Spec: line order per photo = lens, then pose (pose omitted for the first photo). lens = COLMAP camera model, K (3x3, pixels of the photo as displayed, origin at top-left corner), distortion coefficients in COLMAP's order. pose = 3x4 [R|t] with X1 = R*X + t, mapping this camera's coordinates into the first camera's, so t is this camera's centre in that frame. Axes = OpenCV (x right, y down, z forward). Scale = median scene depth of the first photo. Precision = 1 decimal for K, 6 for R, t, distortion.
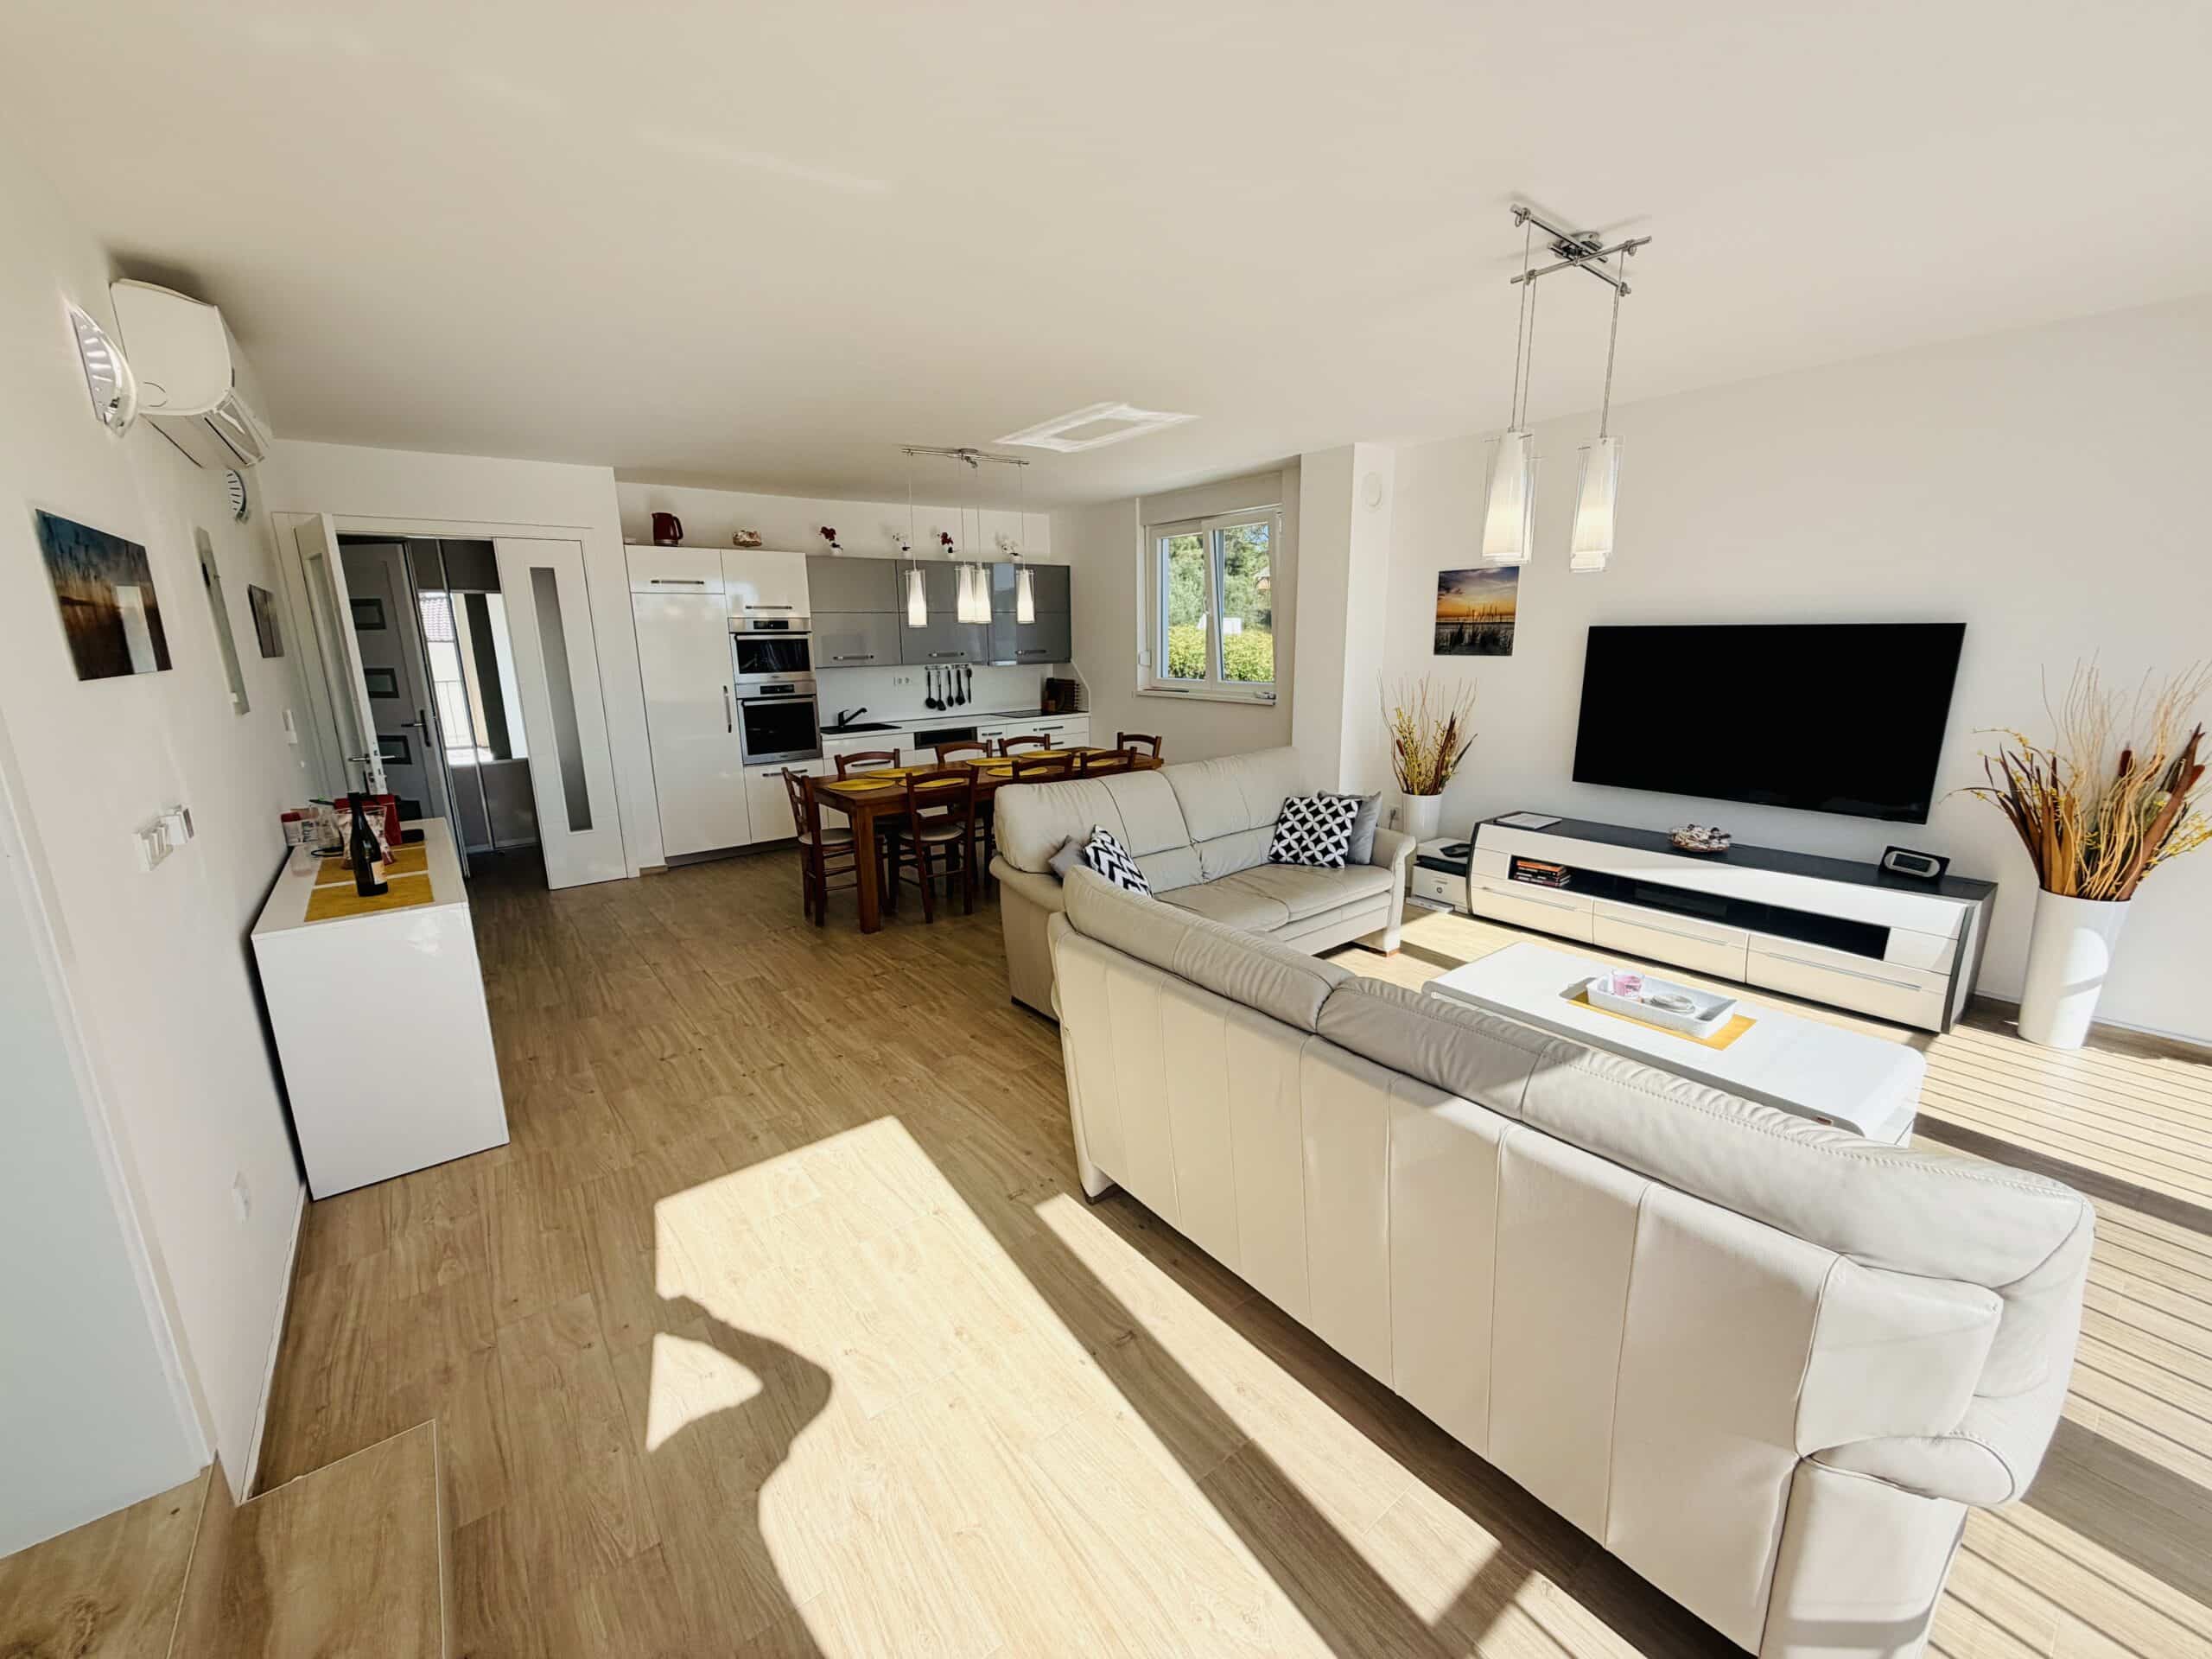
lens RADIAL K [[871.8, 0, 1097.0], [0, 871.8, 836.2], [0, 0, 1]] dist [-0.001384, 0.000002]
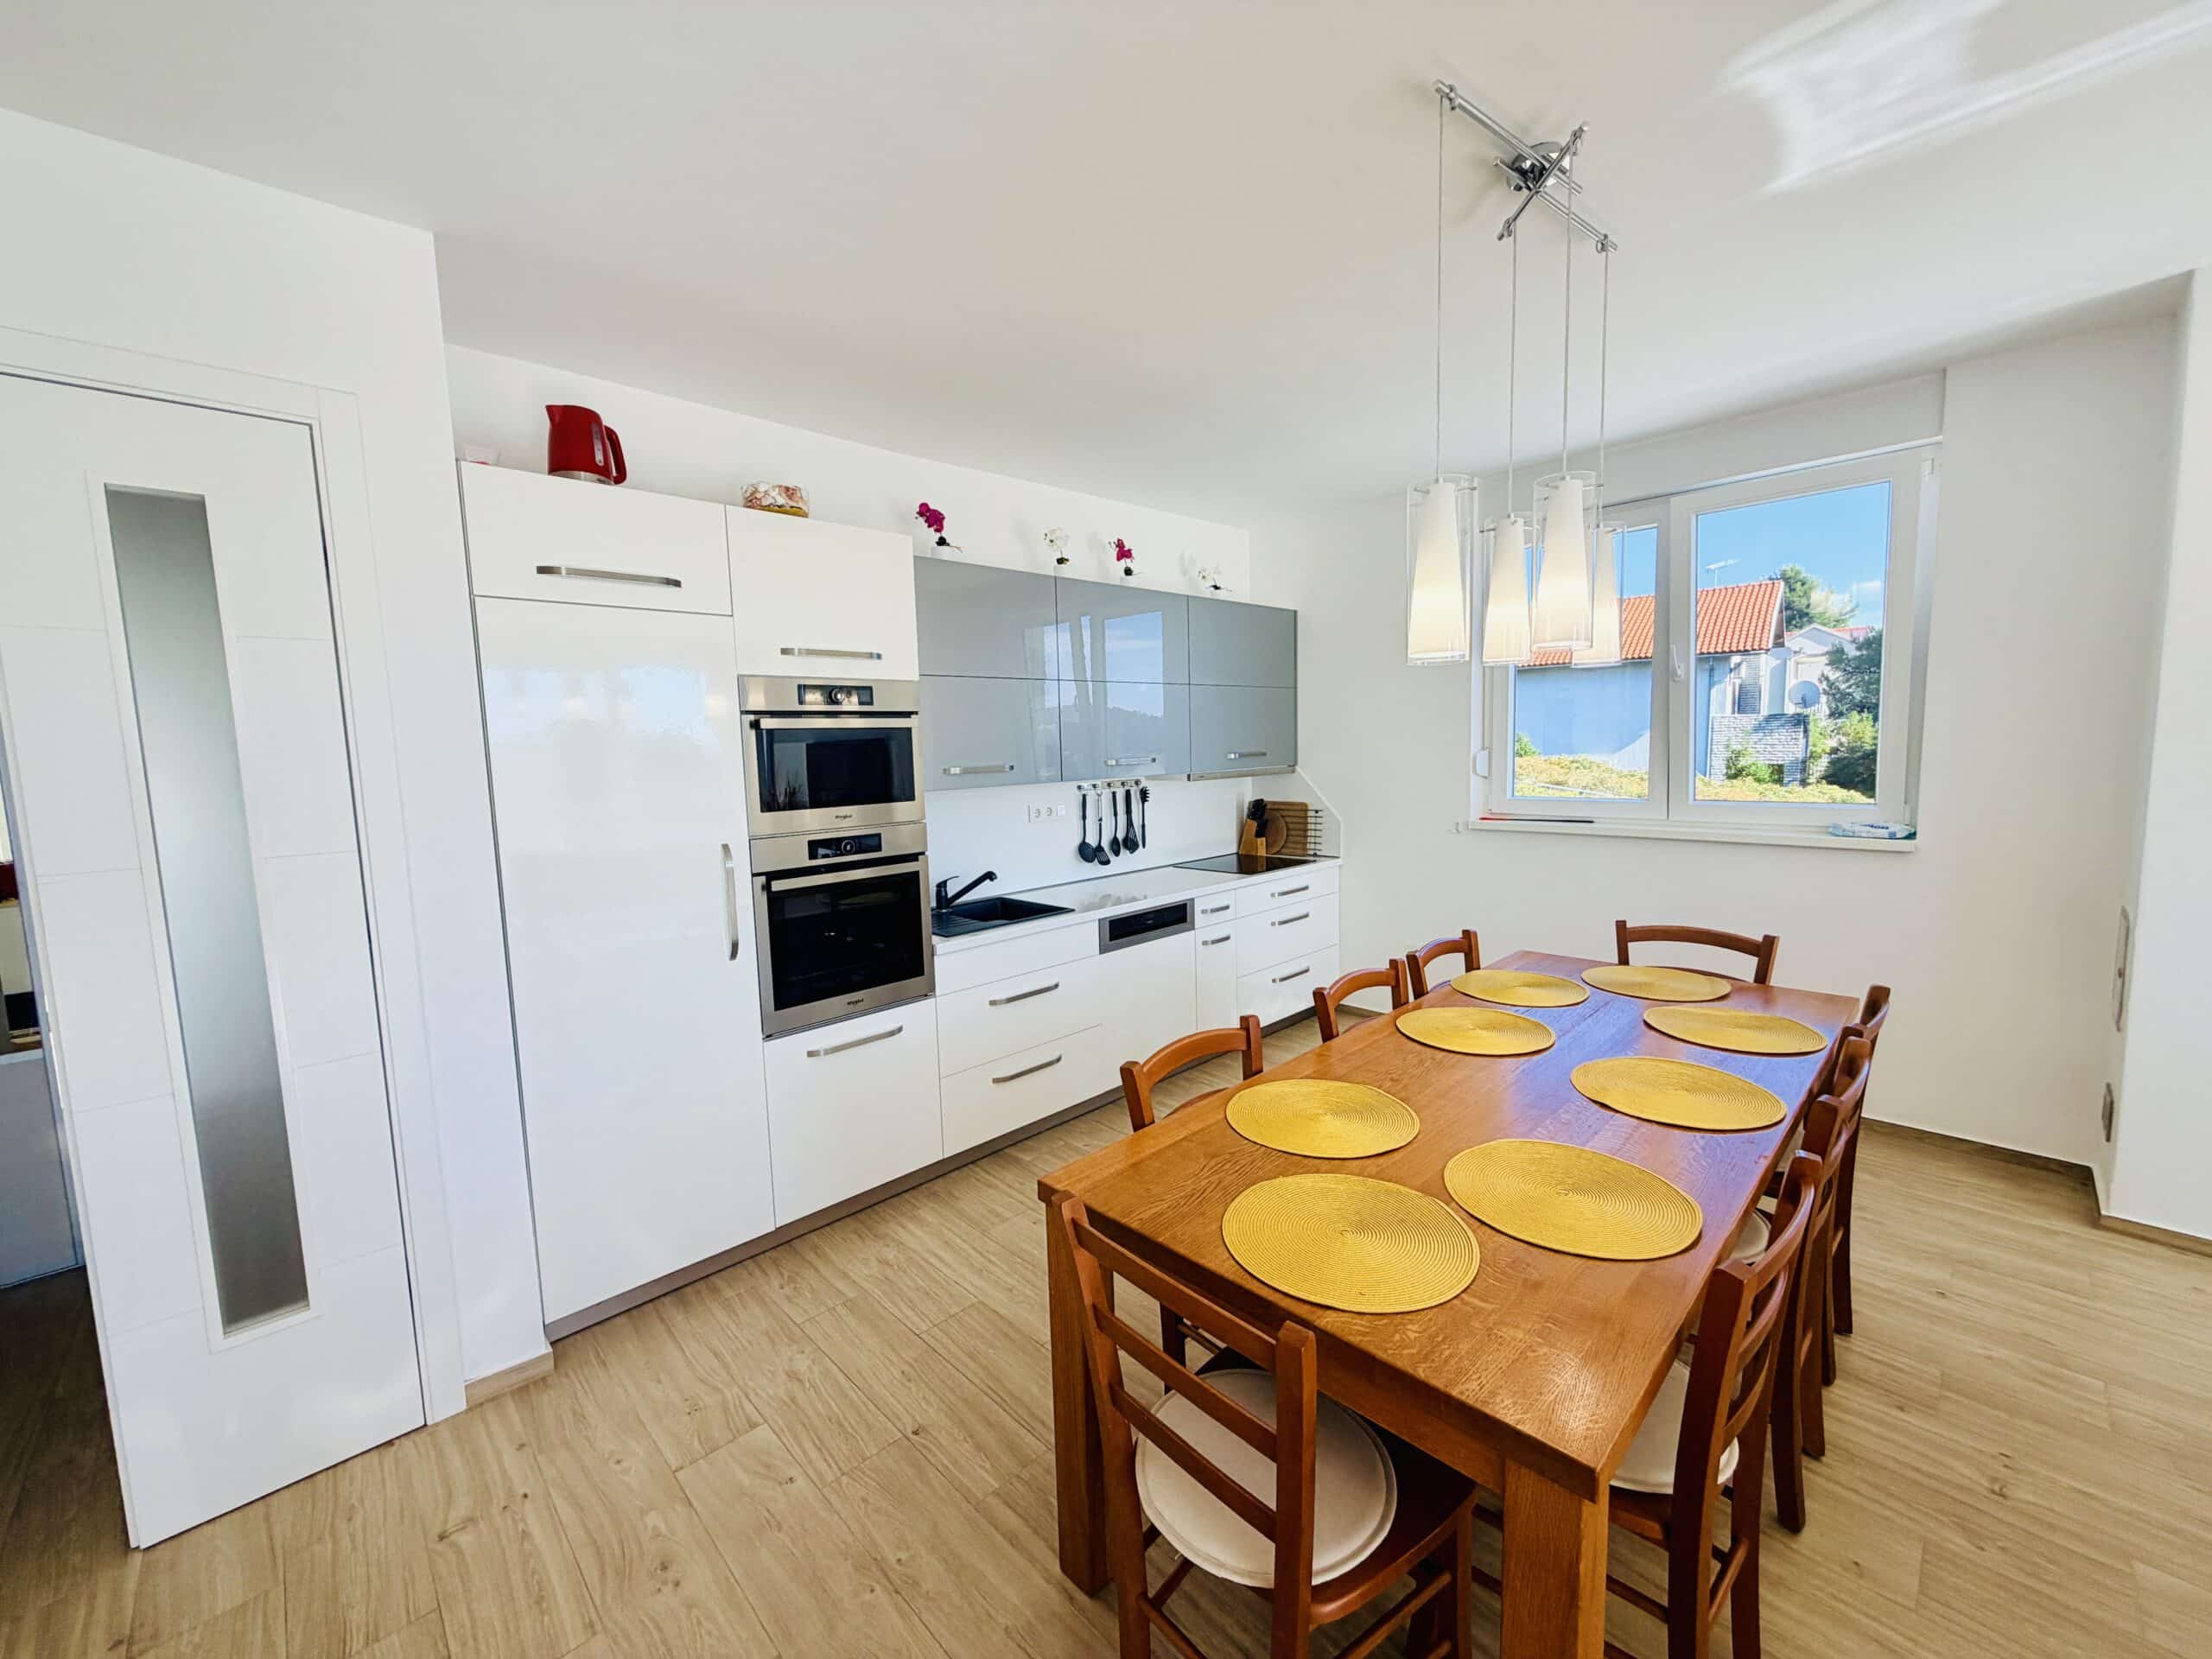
lens RADIAL K [[878.8, 0, 1100.9], [0, 878.8, 832.6], [0, 0, 1]] dist [0.000115, -0.000147]
pose [[0.994443, -0.025008, 0.102264, -0.273820], [0.038110, 0.991010, -0.128243, -0.110389], [-0.098138, 0.131428, 0.986456, 0.543392]]
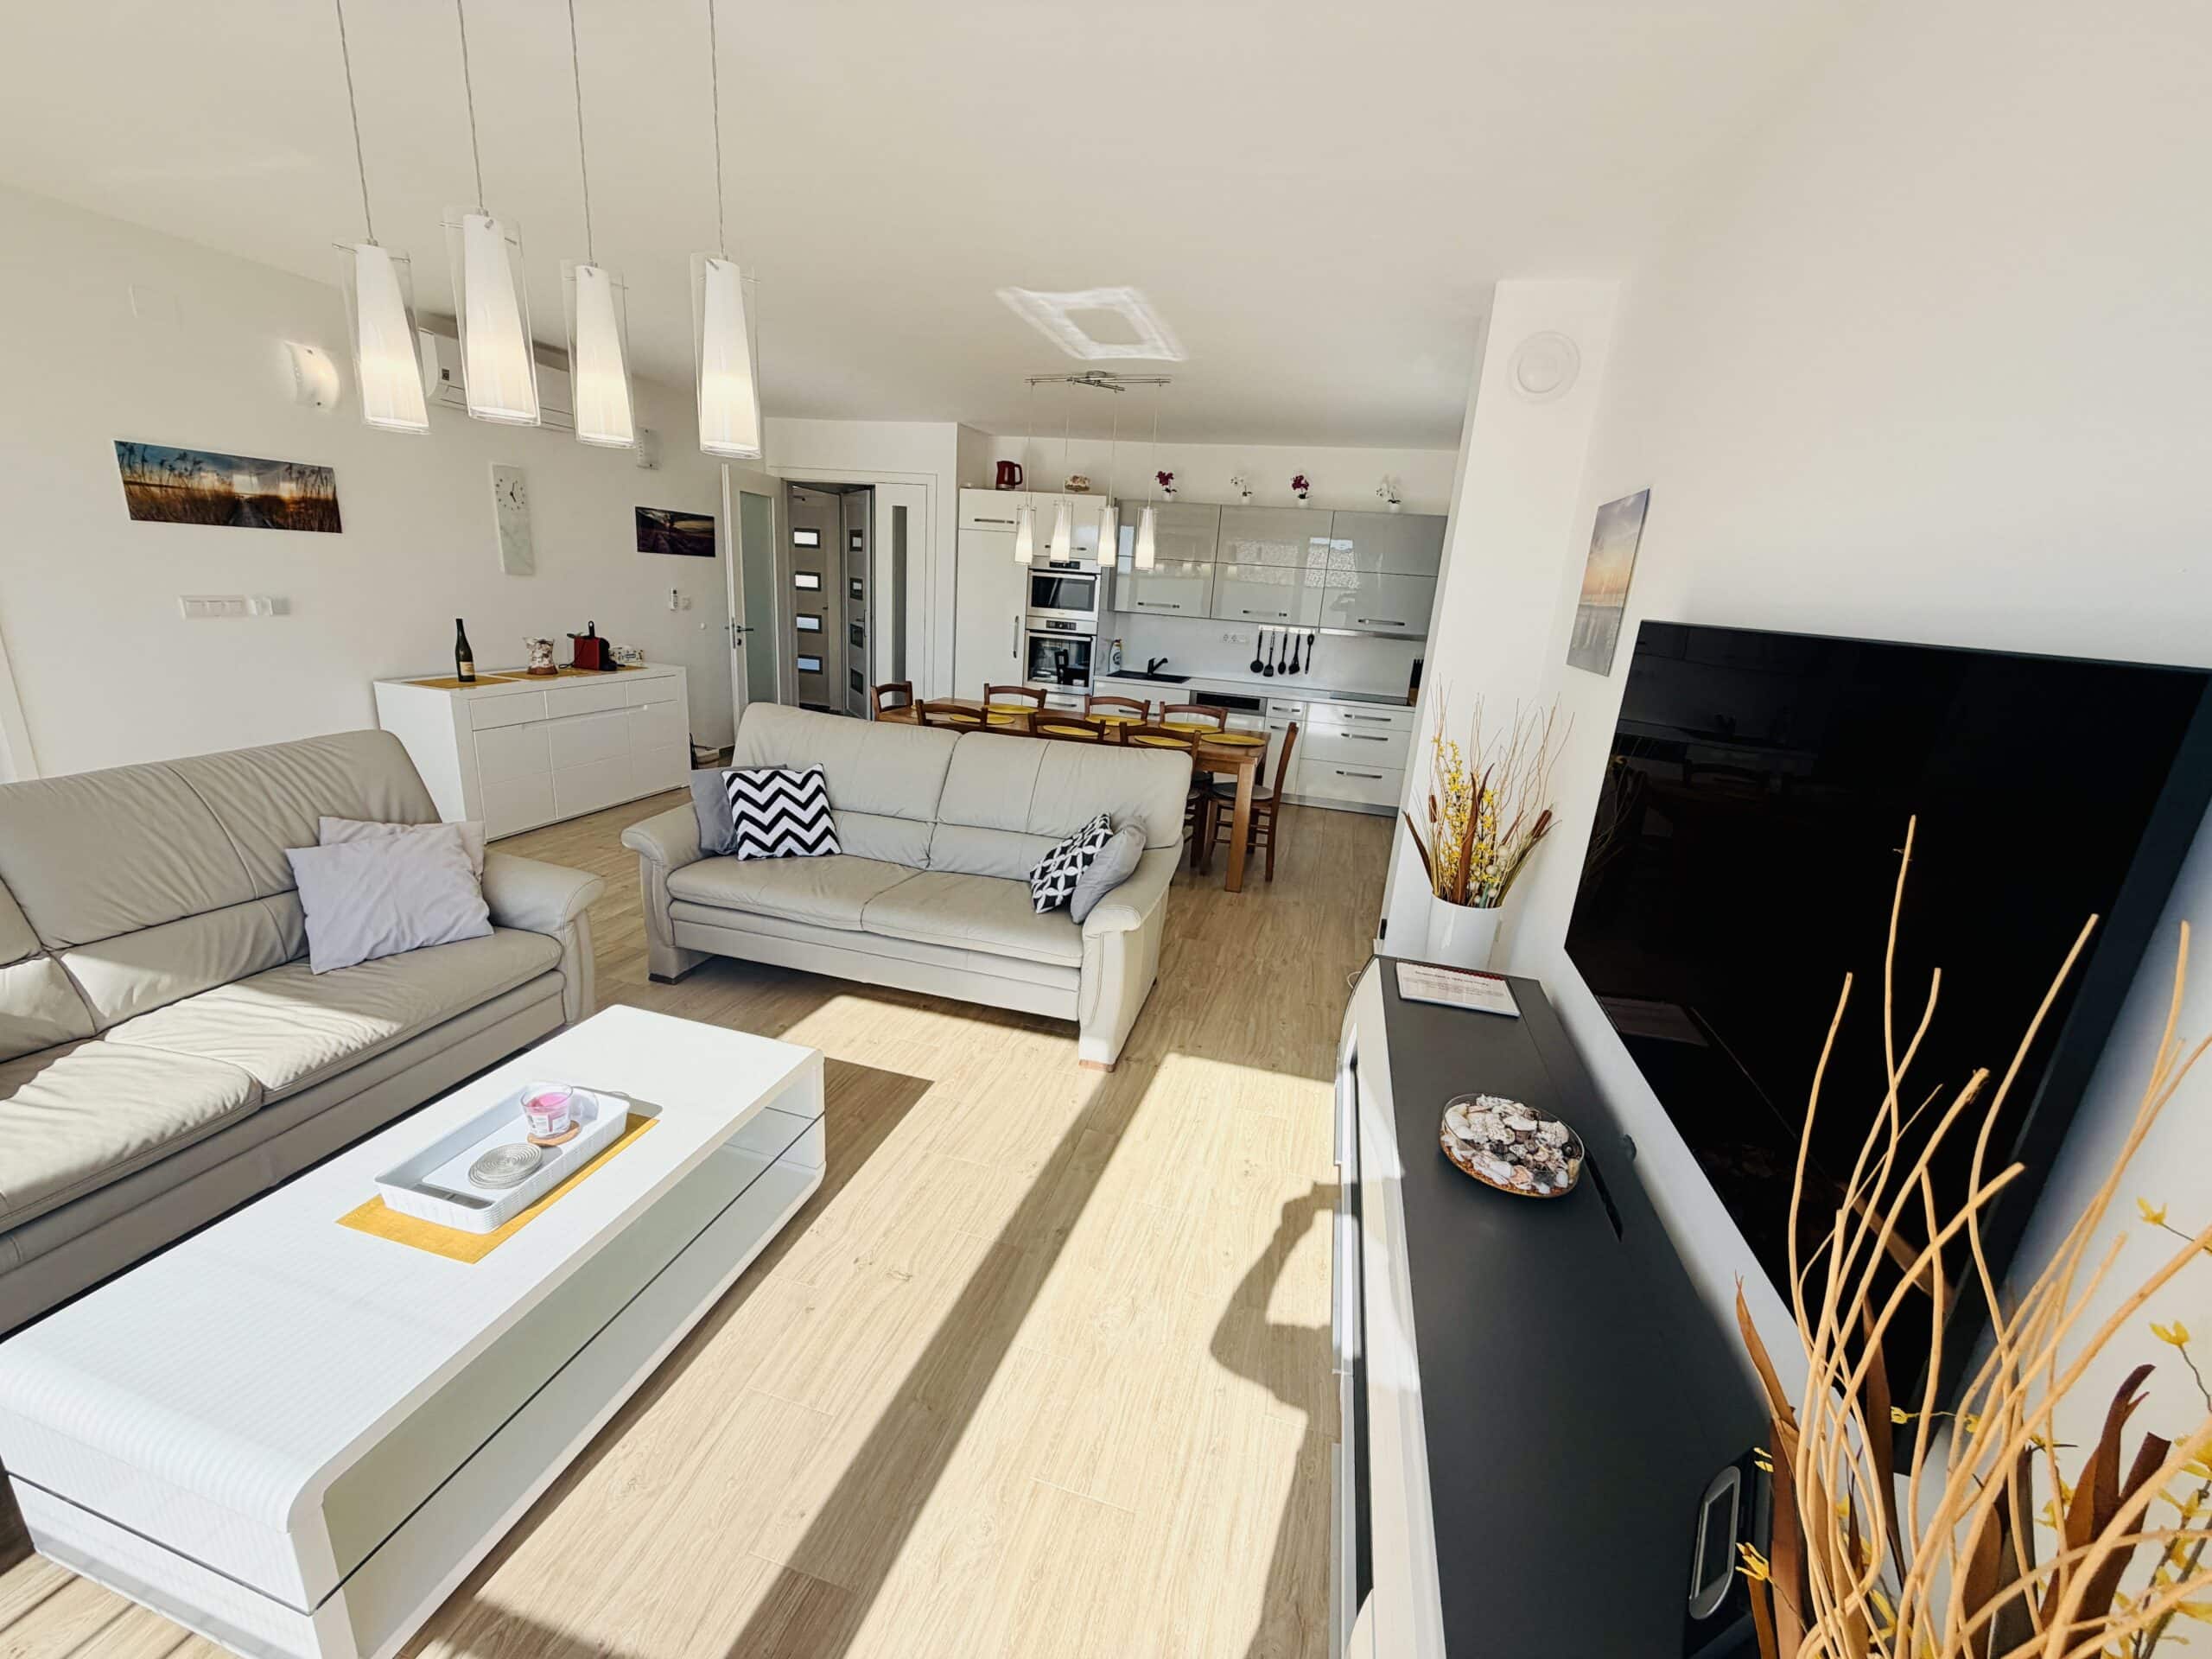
lens RADIAL K [[875.7, 0, 1097.8], [0, 875.7, 829.8], [0, 0, 1]] dist [0.001279, 0.000182]
pose [[0.596814, 0.274709, -0.753889, 0.517776], [-0.259023, 0.955224, 0.143018, -0.089745], [0.759421, 0.109920, 0.641247, 0.353795]]
